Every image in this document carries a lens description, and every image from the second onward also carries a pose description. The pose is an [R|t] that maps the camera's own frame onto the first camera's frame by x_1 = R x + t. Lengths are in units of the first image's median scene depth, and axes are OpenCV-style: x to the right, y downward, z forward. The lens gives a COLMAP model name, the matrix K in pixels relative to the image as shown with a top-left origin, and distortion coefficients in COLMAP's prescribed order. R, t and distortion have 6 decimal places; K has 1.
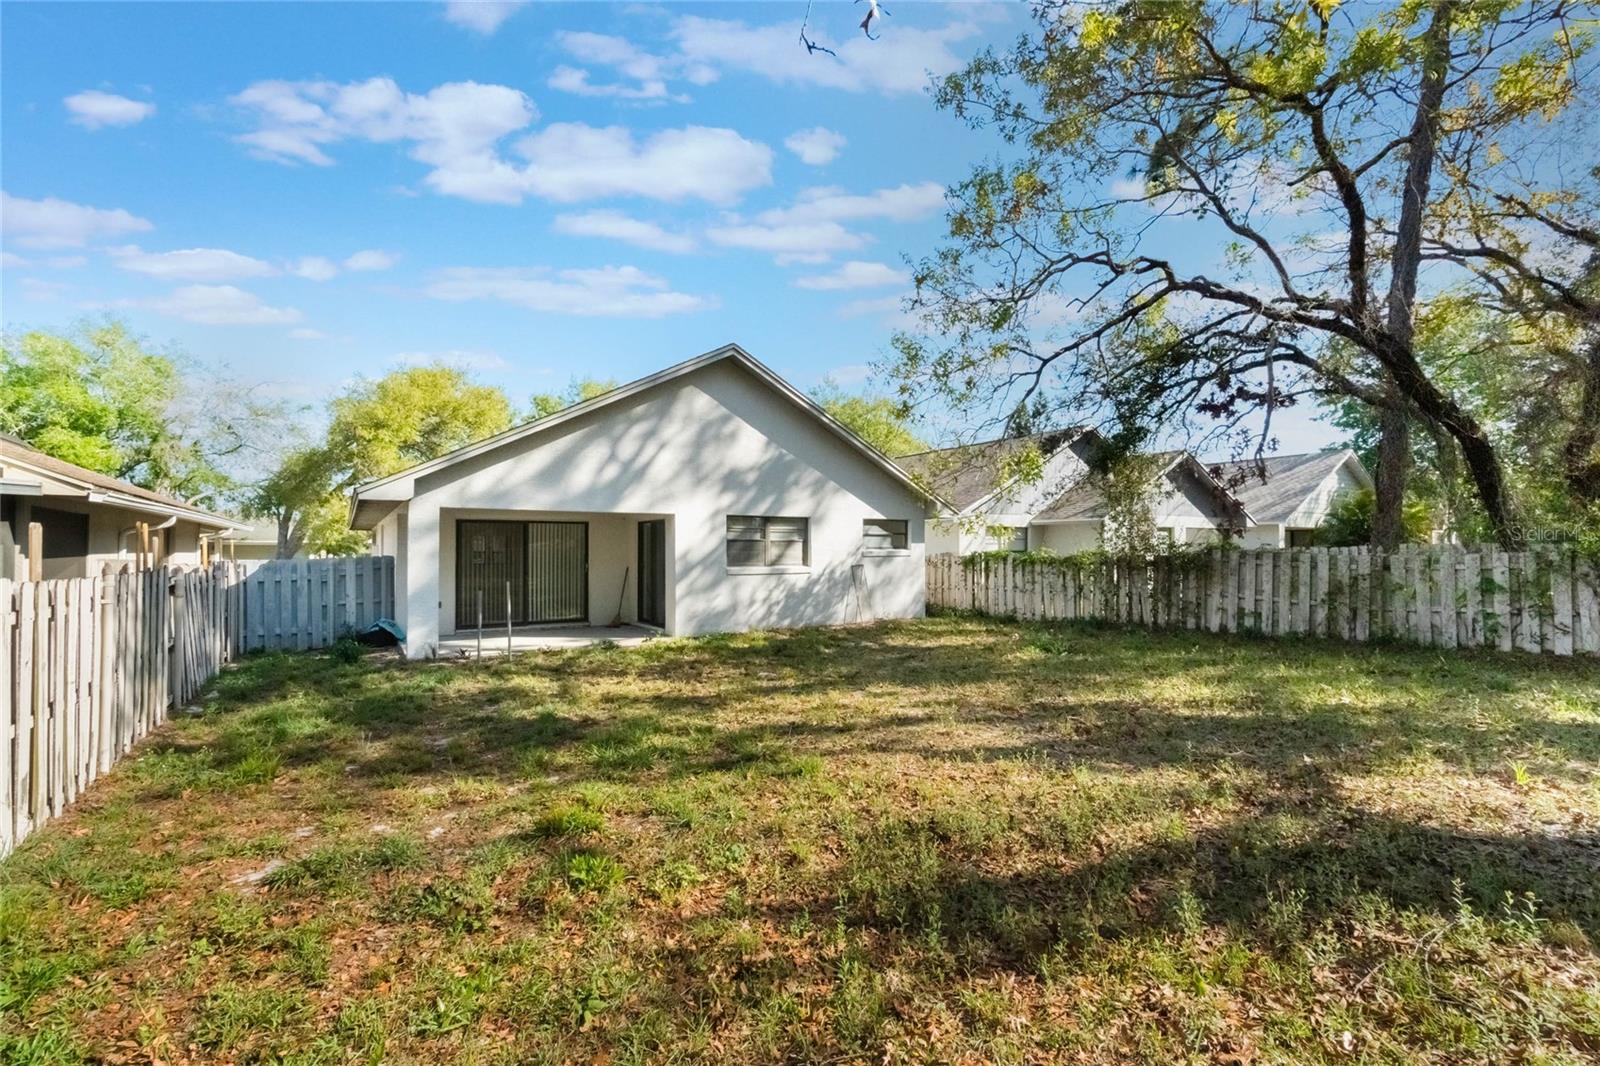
lens RADIAL K [[701.2, 0, 797.4], [0, 701.2, 538.4], [0, 0, 1]] dist [0.000955, 0.000978]
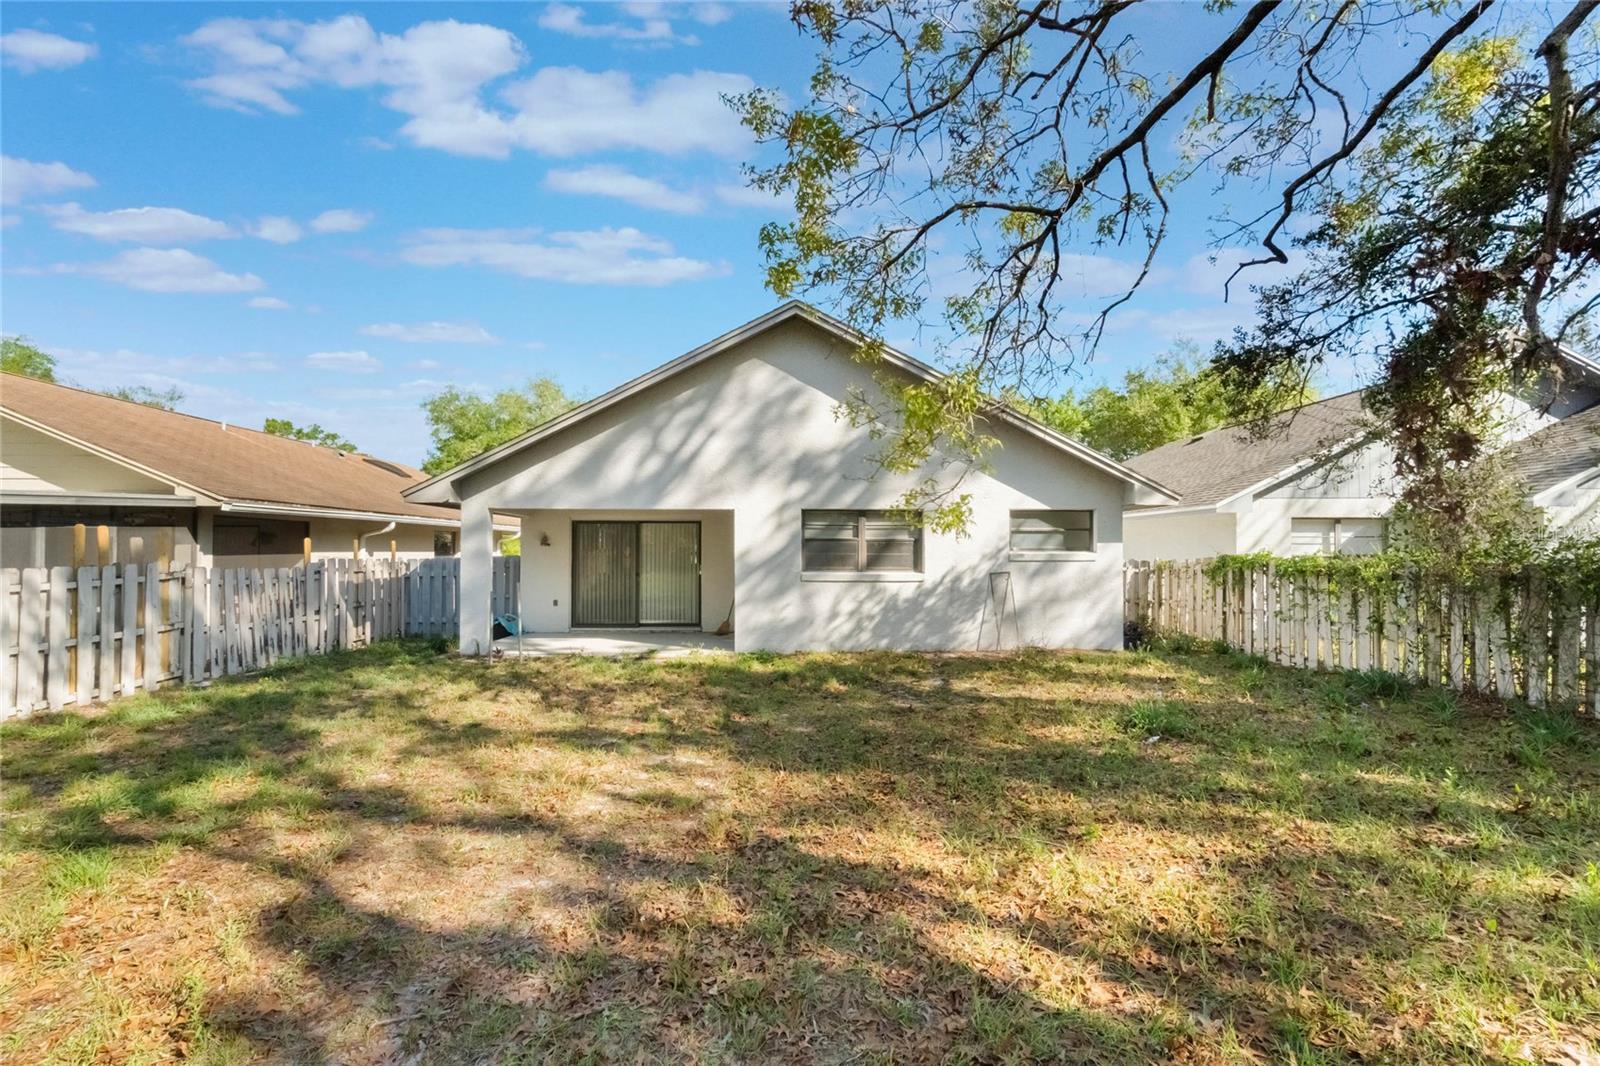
lens RADIAL K [[689.5, 0, 827.4], [0, 689.5, 536.4], [0, 0, 1]] dist [-0.000235, 0.000130]
pose [[0.836004, -0.009184, -0.548647, 0.376261], [0.004433, 0.999940, -0.009984, 0.007295], [0.548706, 0.005915, 0.835995, 0.329605]]
